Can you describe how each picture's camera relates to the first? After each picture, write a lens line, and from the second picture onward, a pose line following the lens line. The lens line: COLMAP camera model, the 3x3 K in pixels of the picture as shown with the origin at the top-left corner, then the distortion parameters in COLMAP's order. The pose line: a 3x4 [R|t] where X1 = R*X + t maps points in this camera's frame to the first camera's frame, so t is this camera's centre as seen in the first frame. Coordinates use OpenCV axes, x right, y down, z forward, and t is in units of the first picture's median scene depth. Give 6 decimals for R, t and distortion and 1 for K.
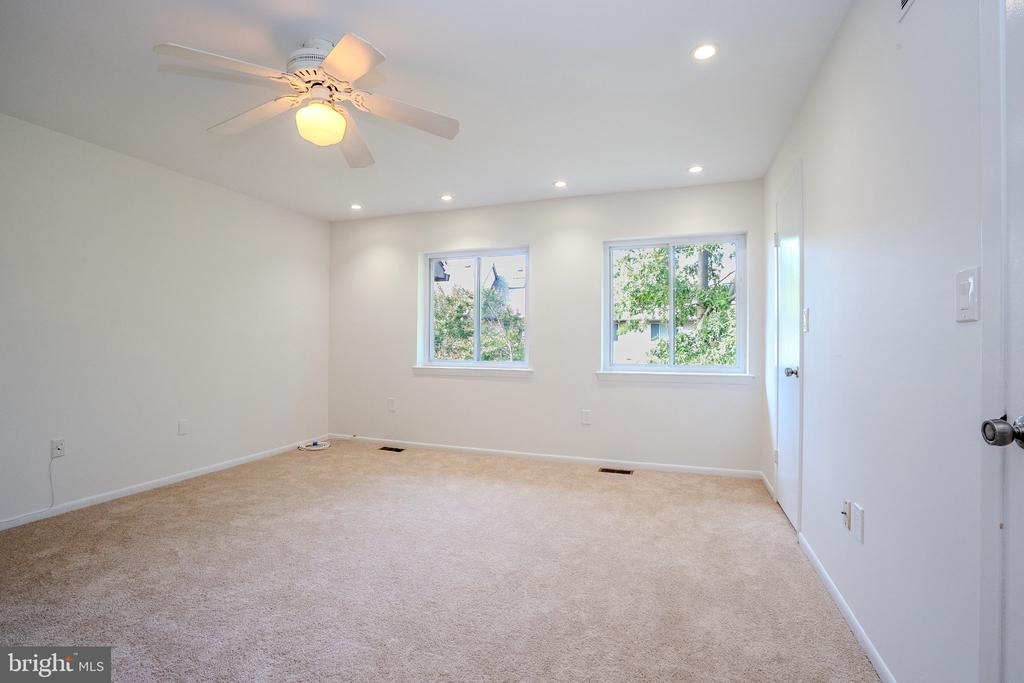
lens RADIAL K [[472.2, 0, 511.8], [0, 472.2, 338.7], [0, 0, 1]] dist [-0.055111, 0.019683]
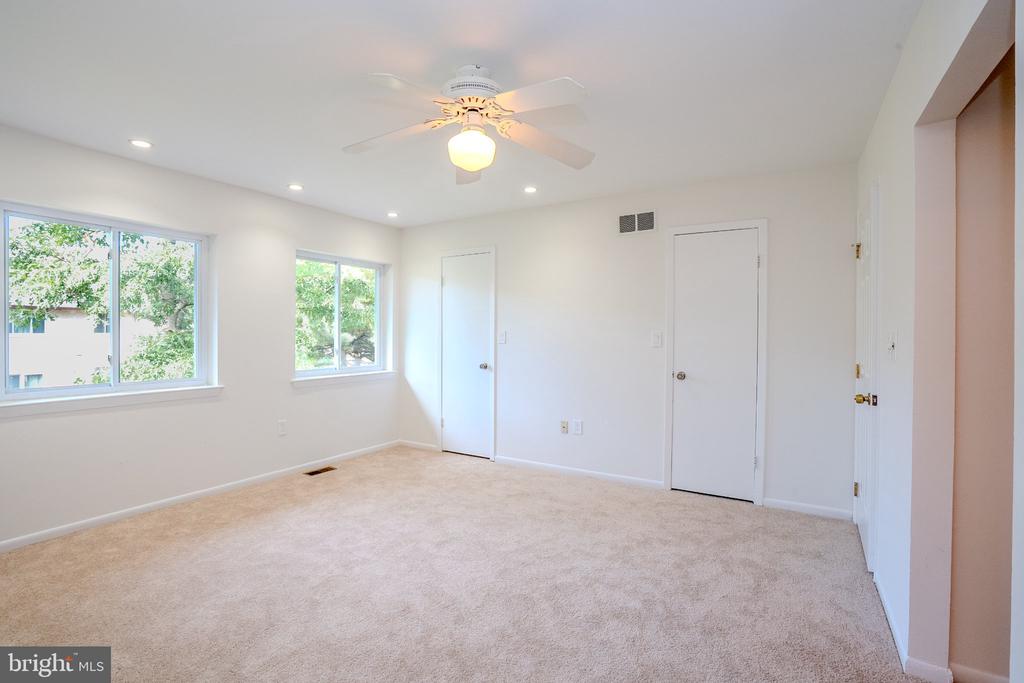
lens RADIAL K [[472.2, 0, 512.1], [0, 472.2, 337.3], [0, 0, 1]] dist [-0.055111, 0.019683]
pose [[0.213949, -0.006445, 0.976824, -0.723398], [0.003135, 0.999978, 0.005911, -0.026507], [-0.976840, 0.001798, 0.213965, 0.356403]]
